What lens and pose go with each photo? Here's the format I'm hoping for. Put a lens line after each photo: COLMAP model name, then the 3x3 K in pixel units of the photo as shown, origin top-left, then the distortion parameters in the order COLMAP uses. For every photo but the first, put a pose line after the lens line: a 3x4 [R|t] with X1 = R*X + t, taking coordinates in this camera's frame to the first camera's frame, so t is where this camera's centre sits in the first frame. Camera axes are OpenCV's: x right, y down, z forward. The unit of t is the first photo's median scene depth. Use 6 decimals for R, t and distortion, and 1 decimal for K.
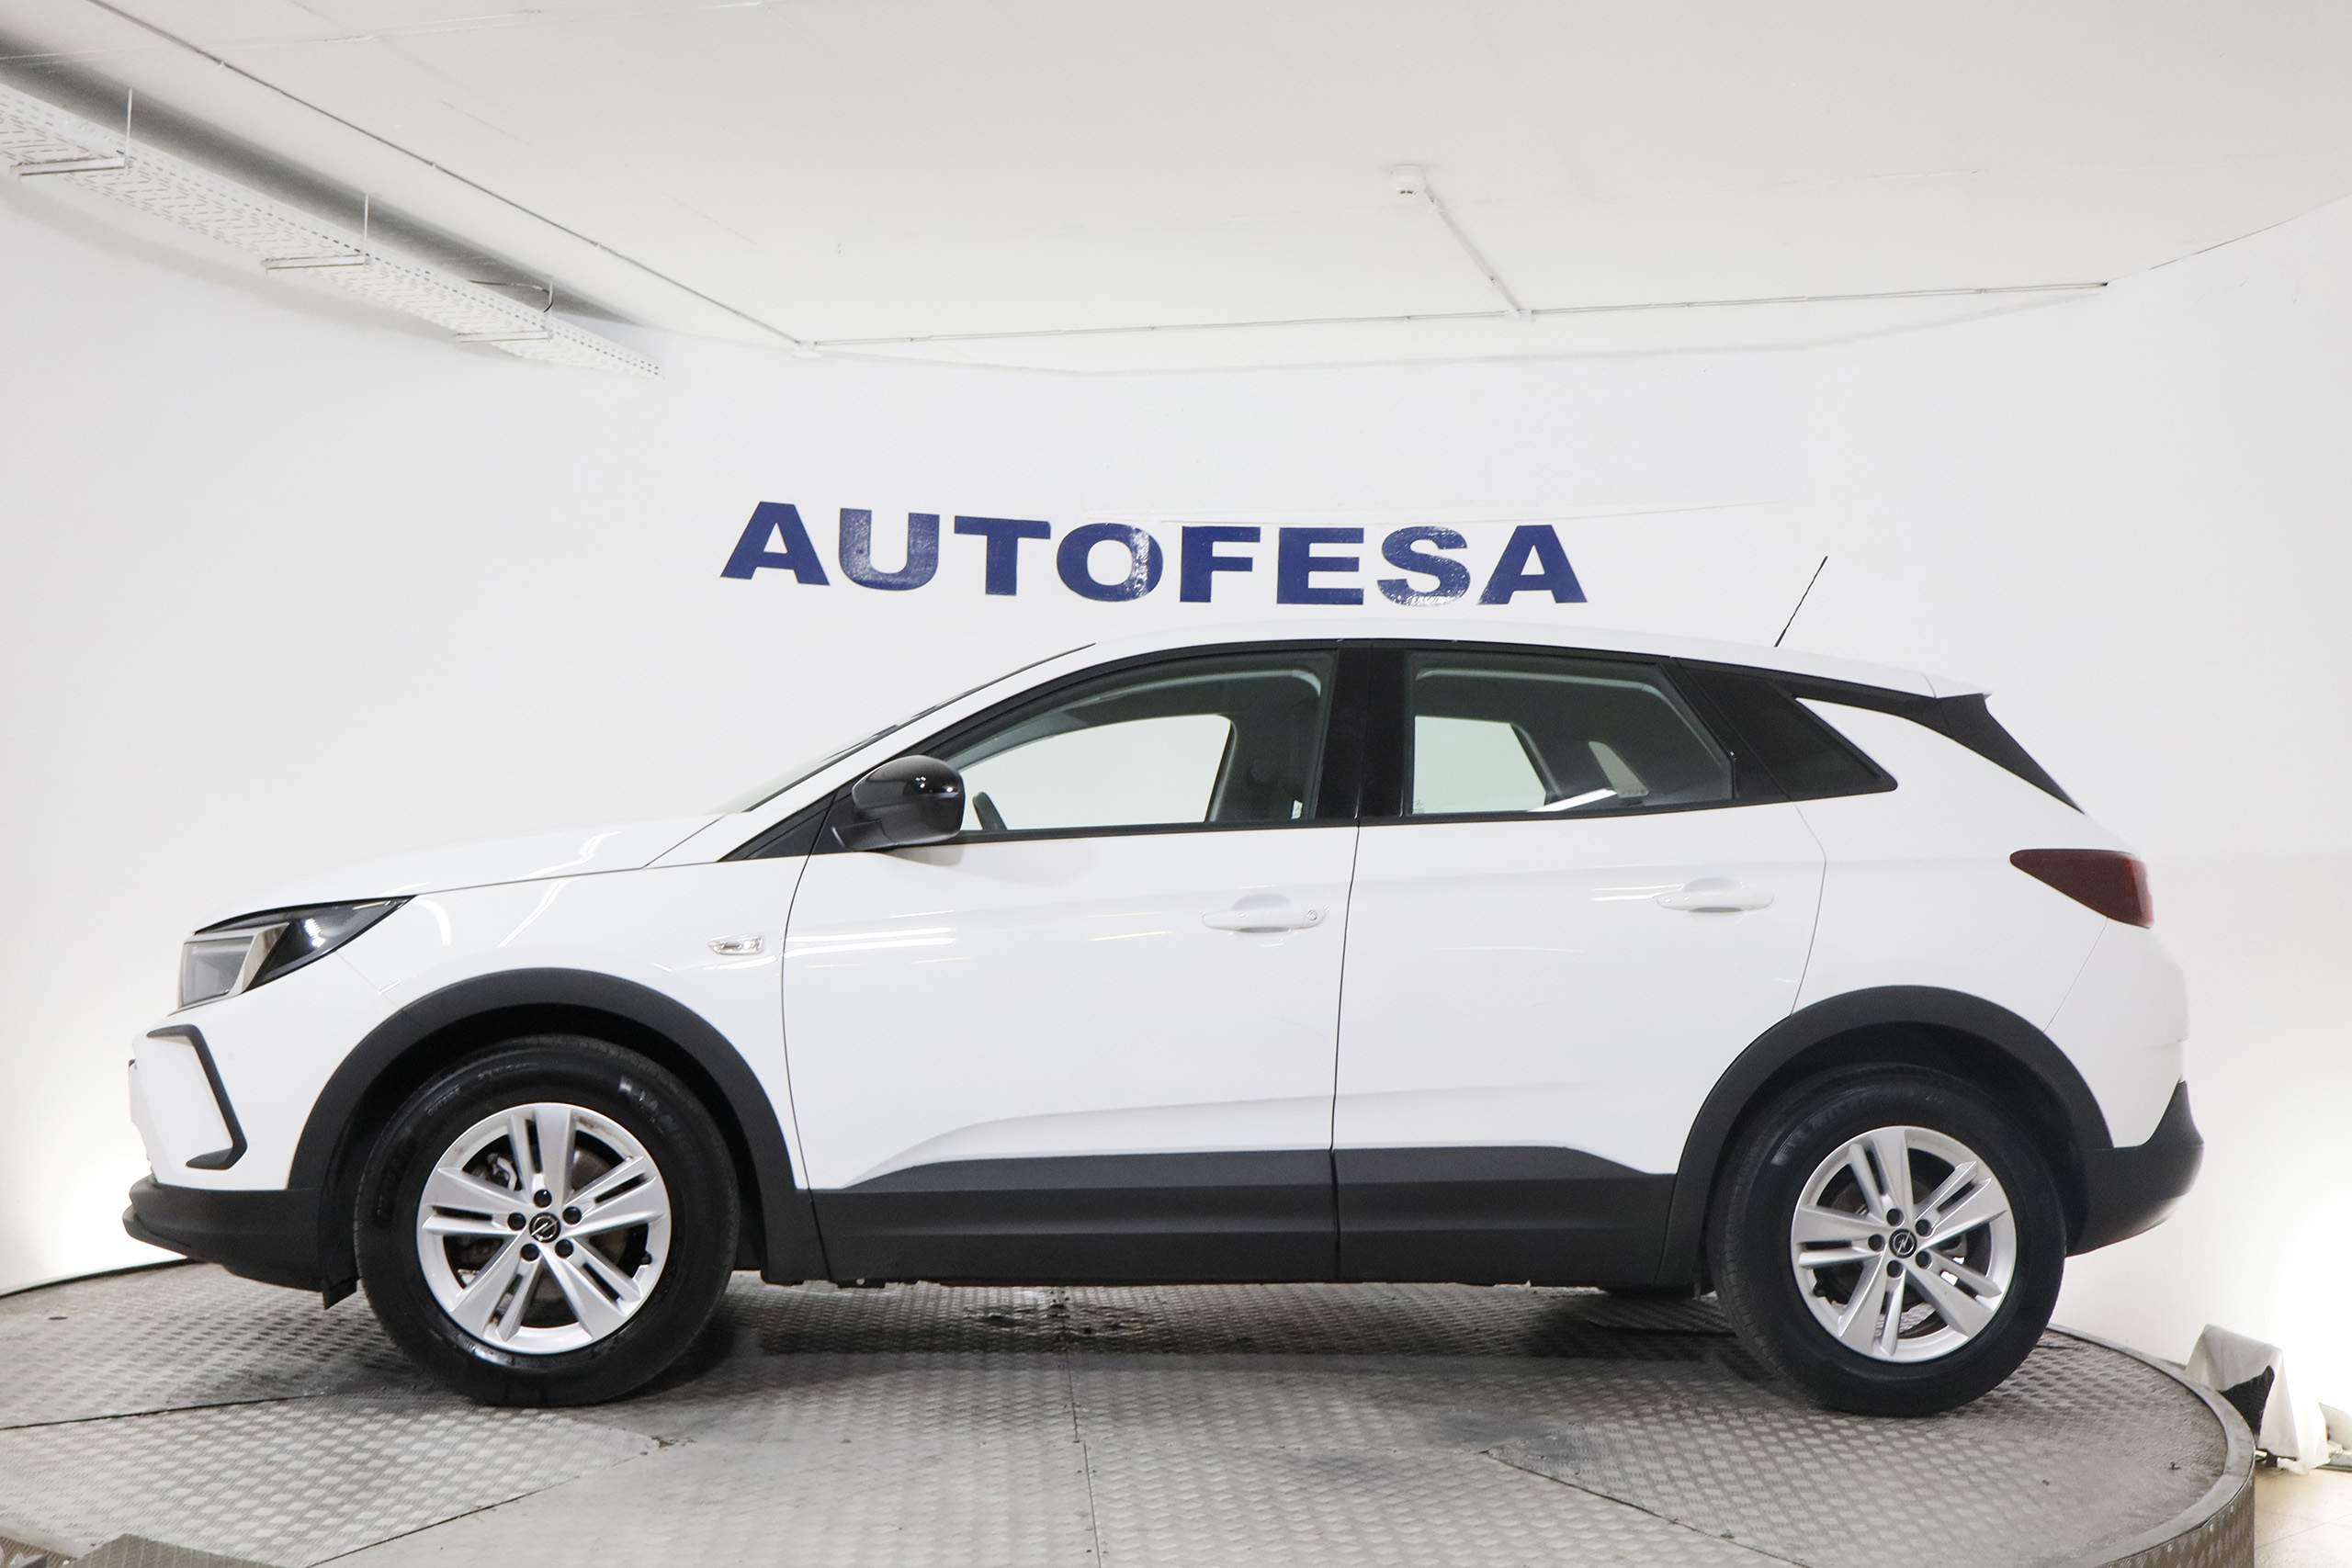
lens RADIAL K [[2669.3, 0, 1176.0], [0, 2669.3, 784.0], [0, 0, 1]] dist [0.017201, 0.012963]
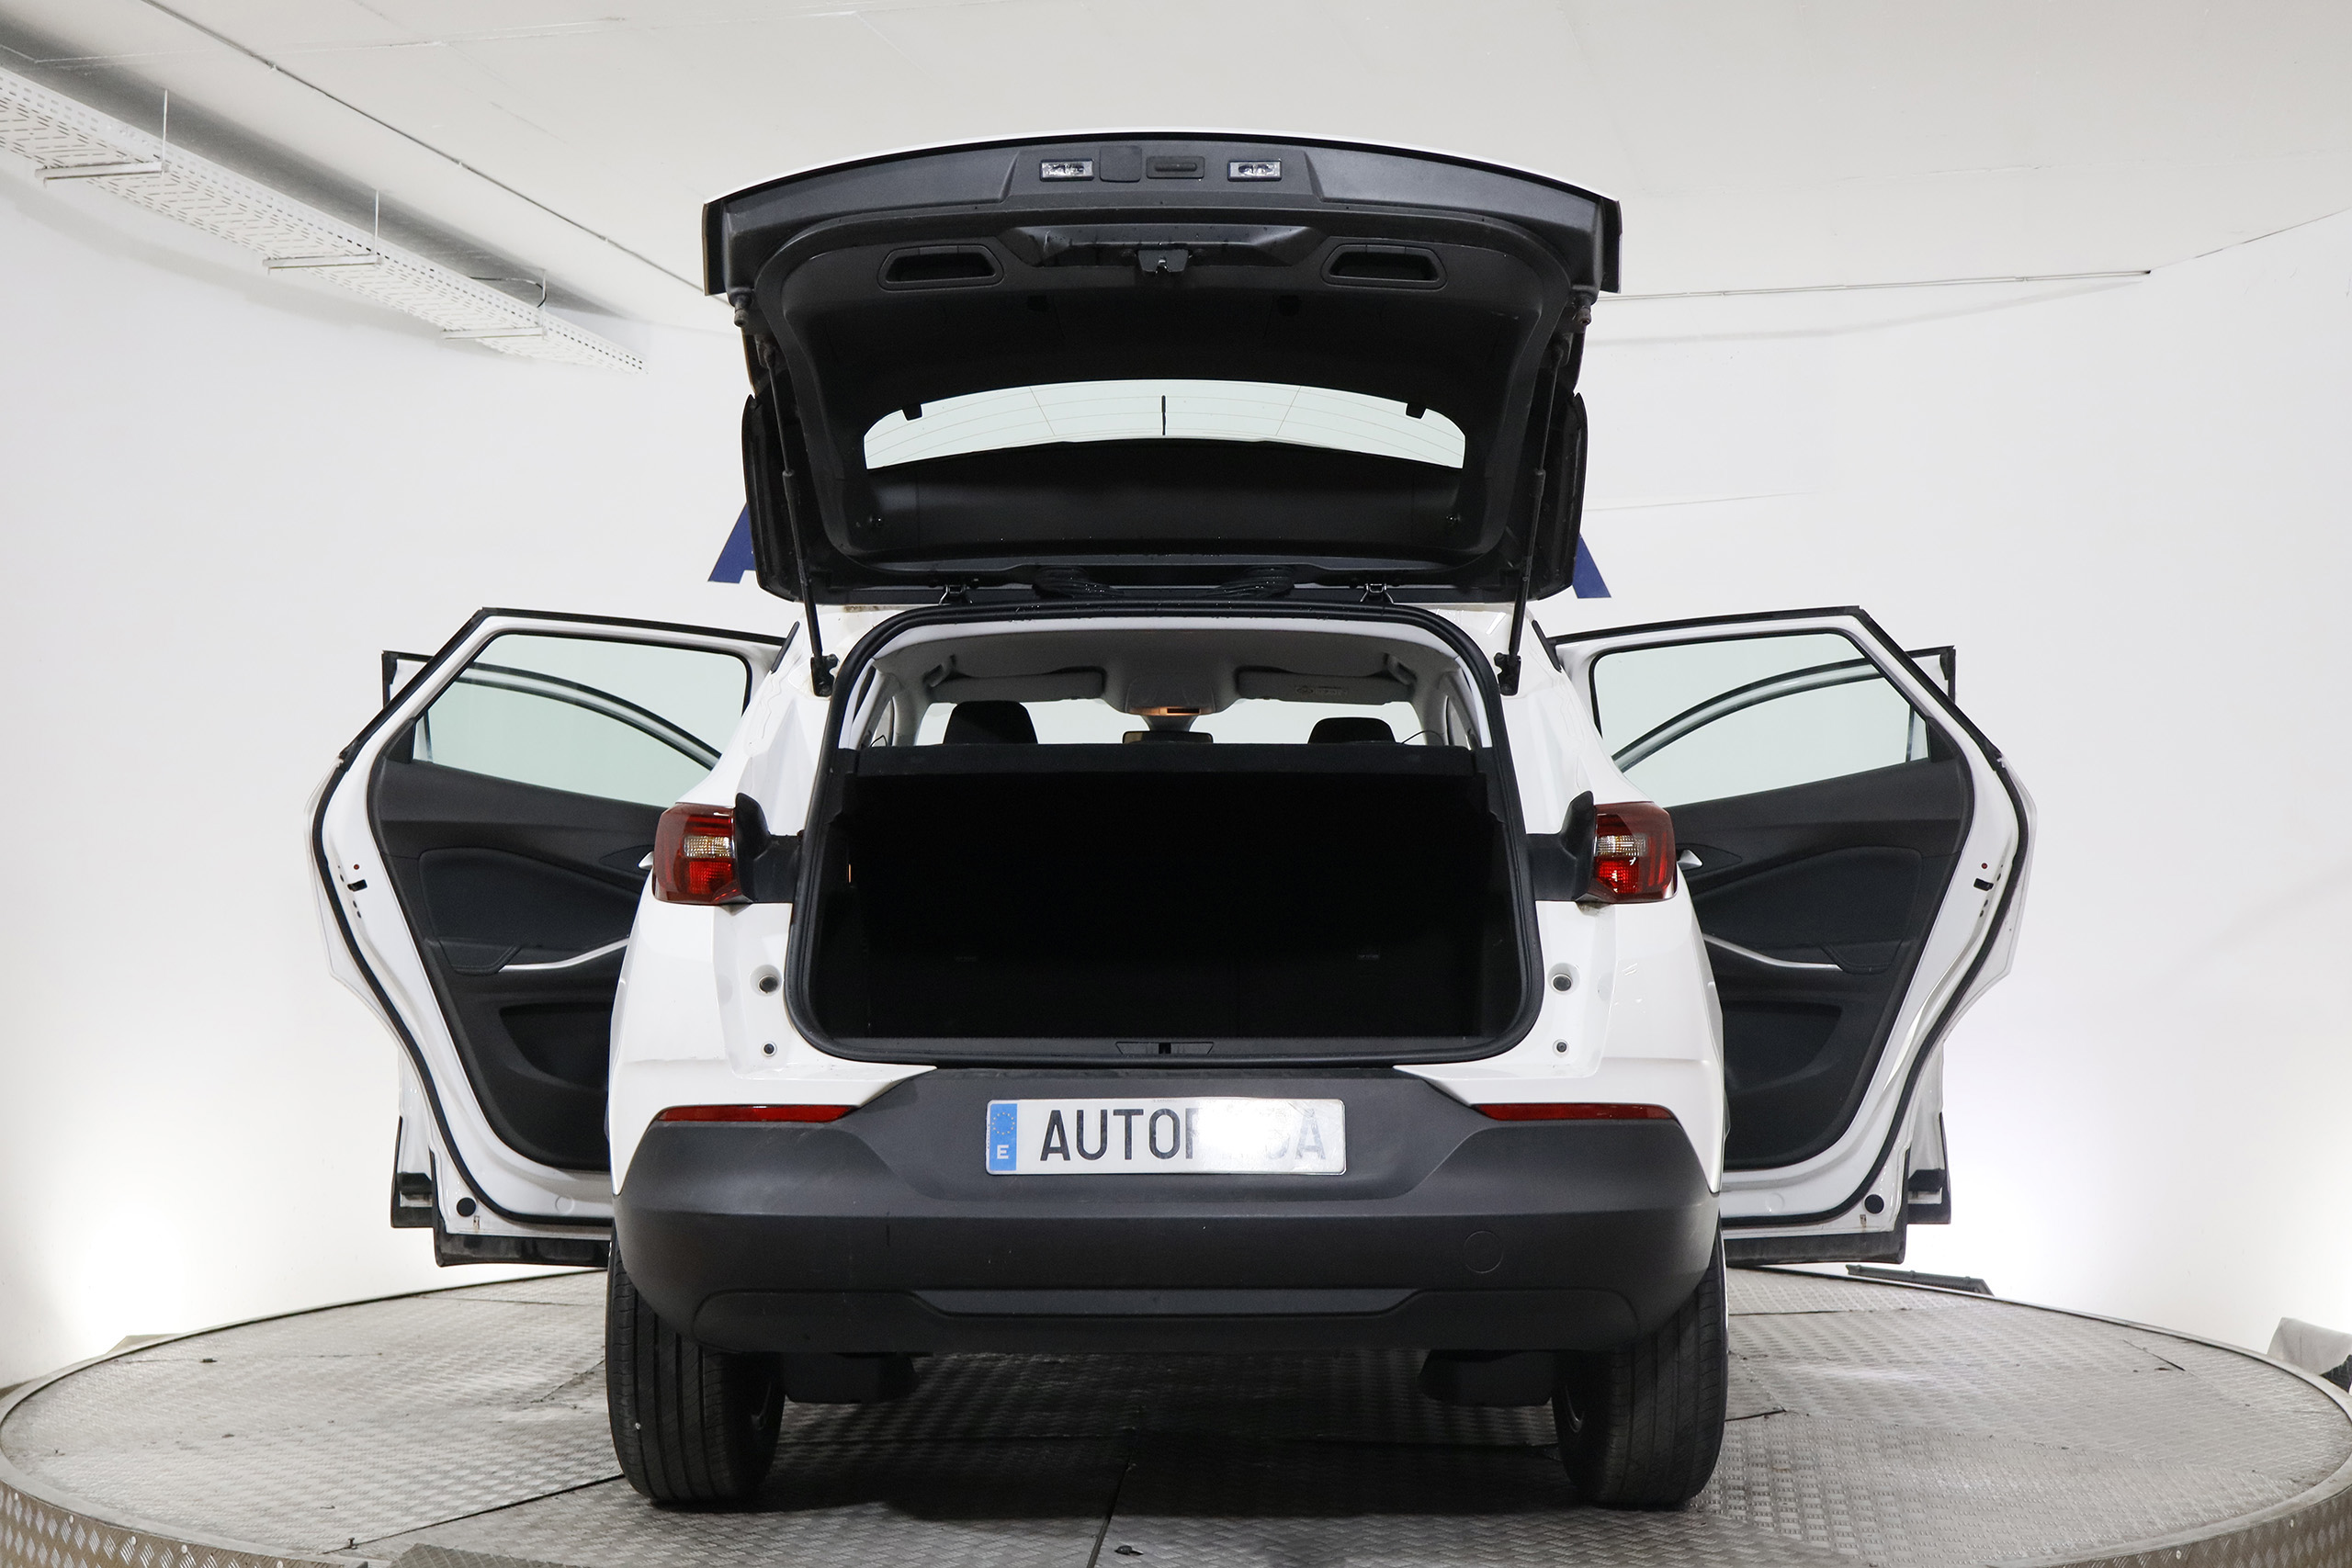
lens RADIAL K [[2985.4, 0, 1177.3], [0, 2985.4, 774.6], [0, 0, 1]] dist [0.037895, -0.036142]
pose [[0.998177, -0.014984, 0.058467, -0.082712], [0.015178, 0.999881, -0.002862, -0.003858], [-0.058417, 0.003744, 0.998285, -0.087620]]
